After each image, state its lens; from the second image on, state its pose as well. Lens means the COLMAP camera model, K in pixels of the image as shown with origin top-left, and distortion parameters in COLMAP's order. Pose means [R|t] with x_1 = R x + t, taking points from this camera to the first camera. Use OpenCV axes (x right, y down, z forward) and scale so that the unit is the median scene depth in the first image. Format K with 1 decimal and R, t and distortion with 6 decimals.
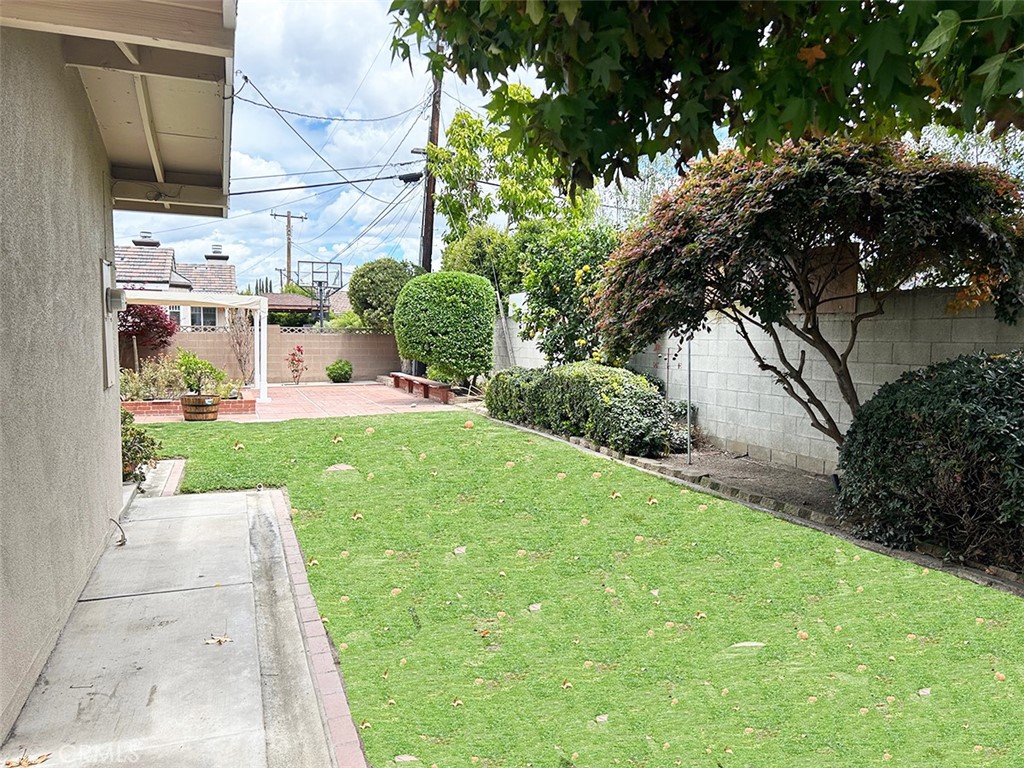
lens RADIAL K [[757.4, 0, 512.0], [0, 757.4, 384.0], [0, 0, 1]] dist [0.006901, 0.003810]
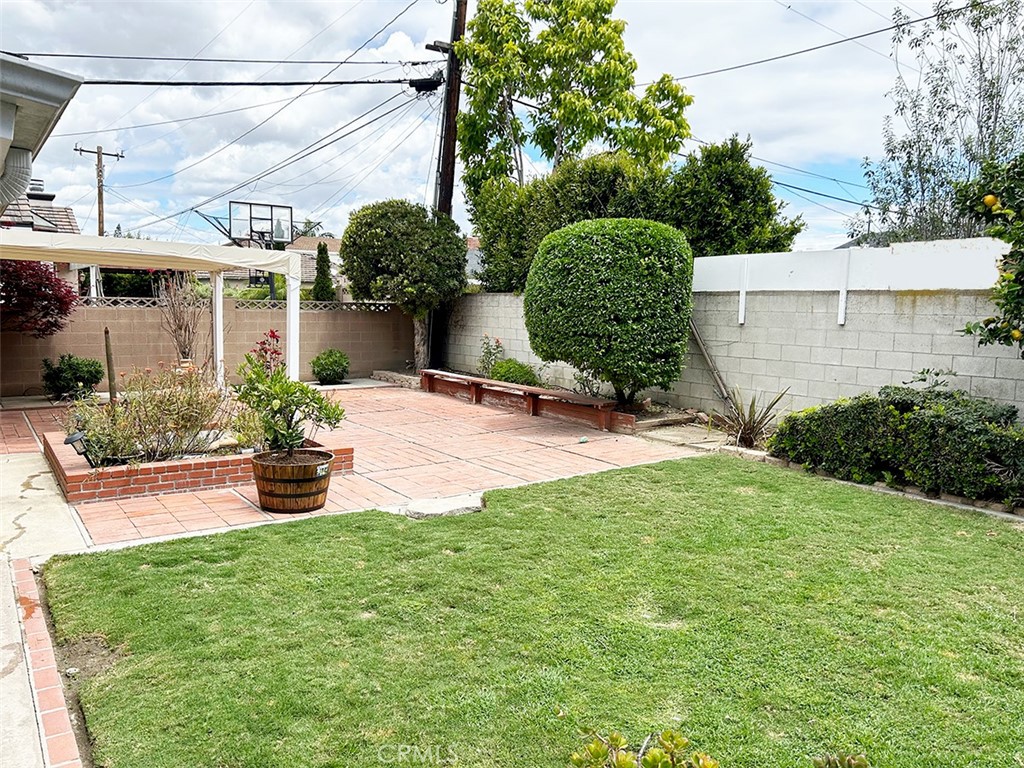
lens RADIAL K [[757.4, 0, 512.0], [0, 757.4, 384.0], [0, 0, 1]] dist [0.006901, 0.003810]
pose [[0.967480, -0.018123, 0.252297, -0.242427], [0.006806, 0.998934, 0.045655, -0.031102], [-0.252855, -0.042453, 0.966572, 0.307314]]
